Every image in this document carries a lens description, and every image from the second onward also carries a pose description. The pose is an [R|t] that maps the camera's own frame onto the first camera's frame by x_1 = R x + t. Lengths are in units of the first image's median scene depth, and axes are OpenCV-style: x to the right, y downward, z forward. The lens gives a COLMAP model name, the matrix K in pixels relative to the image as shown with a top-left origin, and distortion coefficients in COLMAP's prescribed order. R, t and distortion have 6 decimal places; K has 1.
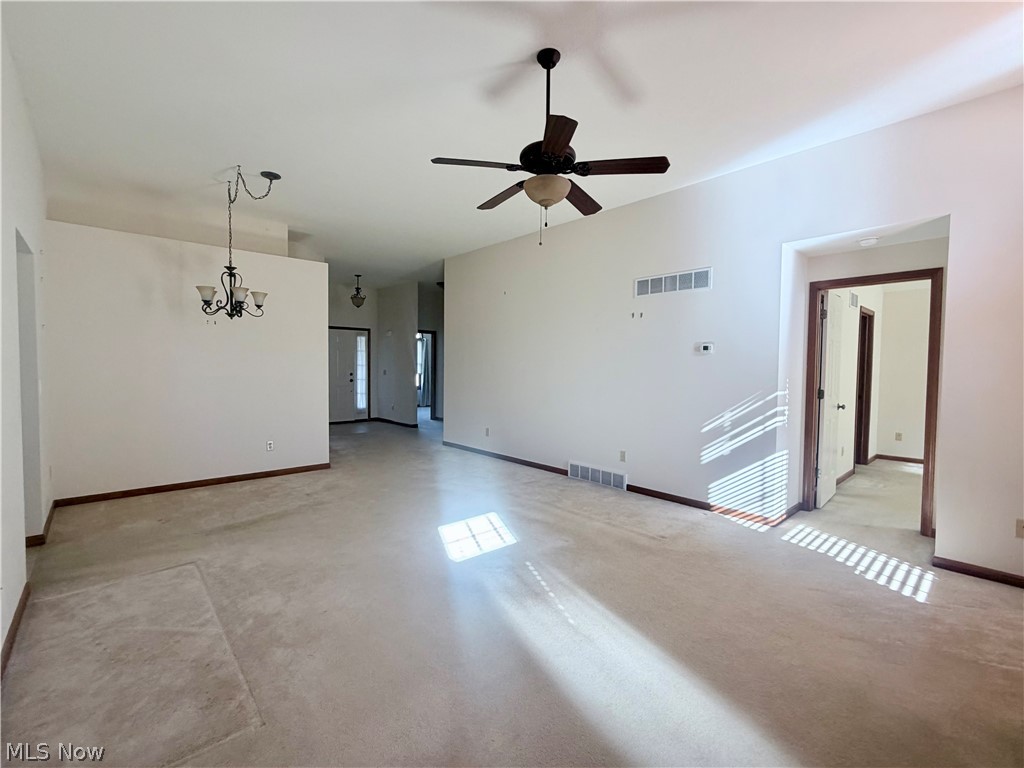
lens RADIAL K [[445.1, 0, 516.6], [0, 445.1, 380.4], [0, 0, 1]] dist [-0.003601, -0.000155]
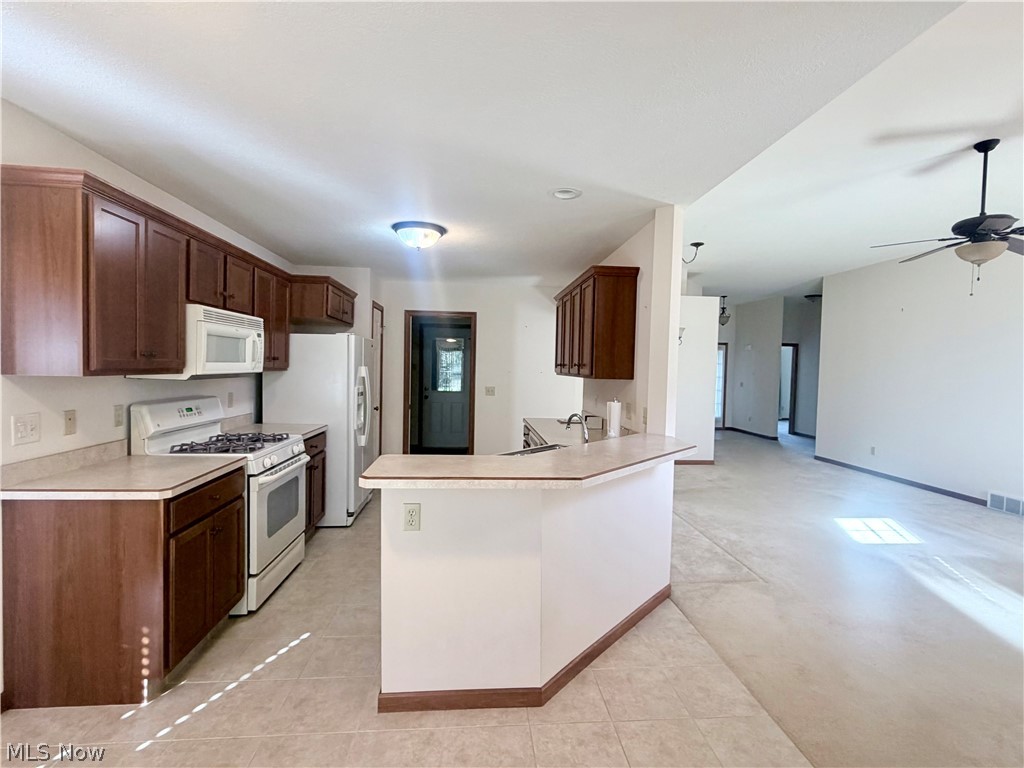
lens RADIAL K [[478.6, 0, 513.8], [0, 478.6, 382.8], [0, 0, 1]] dist [-0.001245, 0.000022]
pose [[0.792631, 0.028494, -0.609036, -0.083348], [-0.034359, 0.999407, 0.002041, -0.013327], [0.608733, 0.019308, 0.793140, -0.494278]]
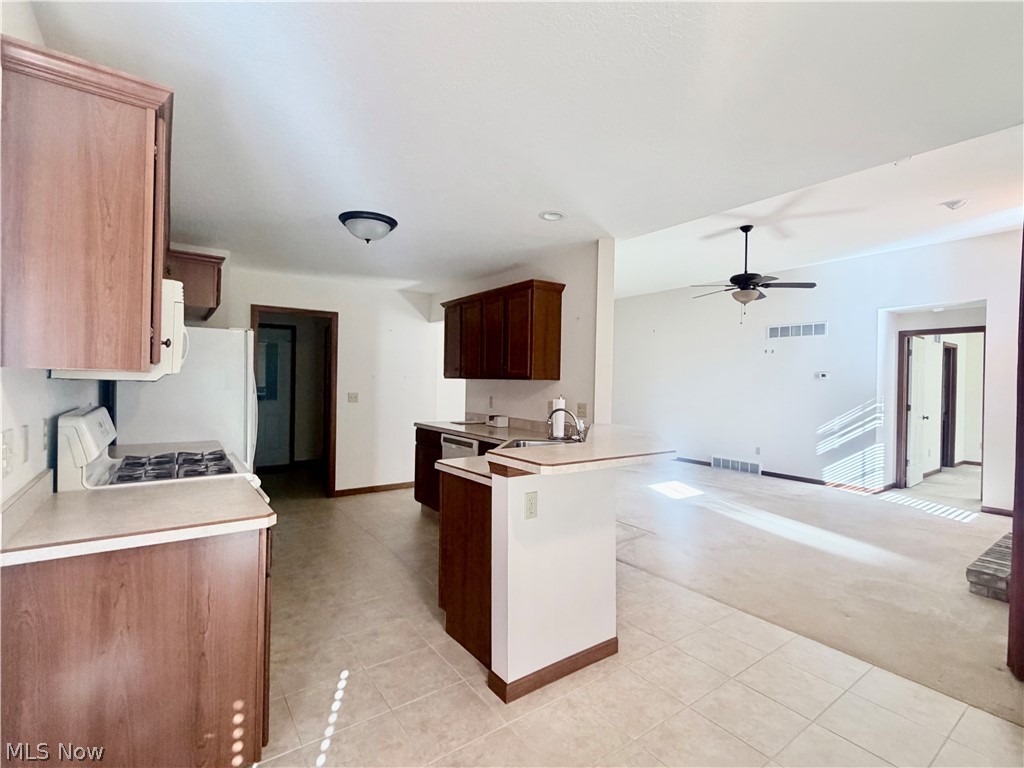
lens RADIAL K [[478.6, 0, 513.8], [0, 478.6, 382.8], [0, 0, 1]] dist [-0.001245, 0.000022]
pose [[0.993799, 0.006822, -0.110981, -0.412297], [-0.010364, 0.999454, -0.031371, 0.012228], [0.110706, 0.032327, 0.993327, -0.679883]]
